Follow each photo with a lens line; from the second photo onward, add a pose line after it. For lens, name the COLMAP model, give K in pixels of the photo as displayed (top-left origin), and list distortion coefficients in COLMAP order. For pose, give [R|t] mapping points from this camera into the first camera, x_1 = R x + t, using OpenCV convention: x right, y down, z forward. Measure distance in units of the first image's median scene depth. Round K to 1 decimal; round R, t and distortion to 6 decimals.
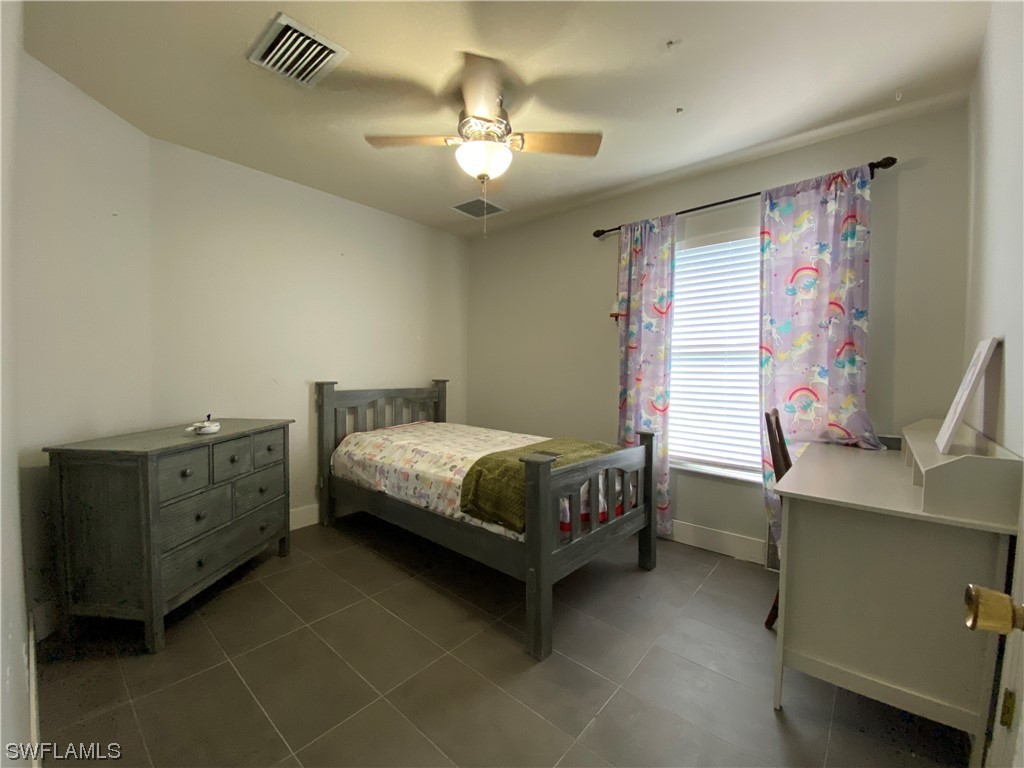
lens RADIAL K [[415.9, 0, 510.4], [0, 415.9, 380.1], [0, 0, 1]] dist [0.026943, -0.023563]
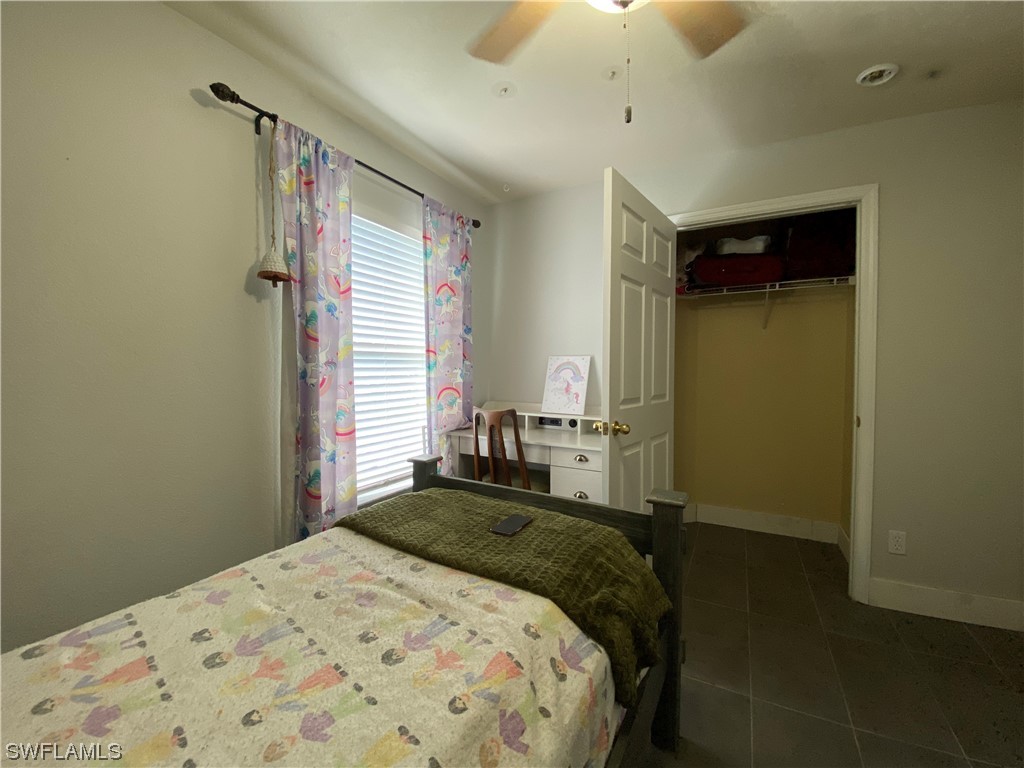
lens RADIAL K [[415.9, 0, 510.4], [0, 415.9, 380.1], [0, 0, 1]] dist [0.026943, -0.023563]
pose [[-0.221465, -0.048657, 0.973954, -0.438841], [0.011205, 0.998561, 0.052435, -0.057706], [-0.975104, 0.022526, -0.220601, 1.024567]]
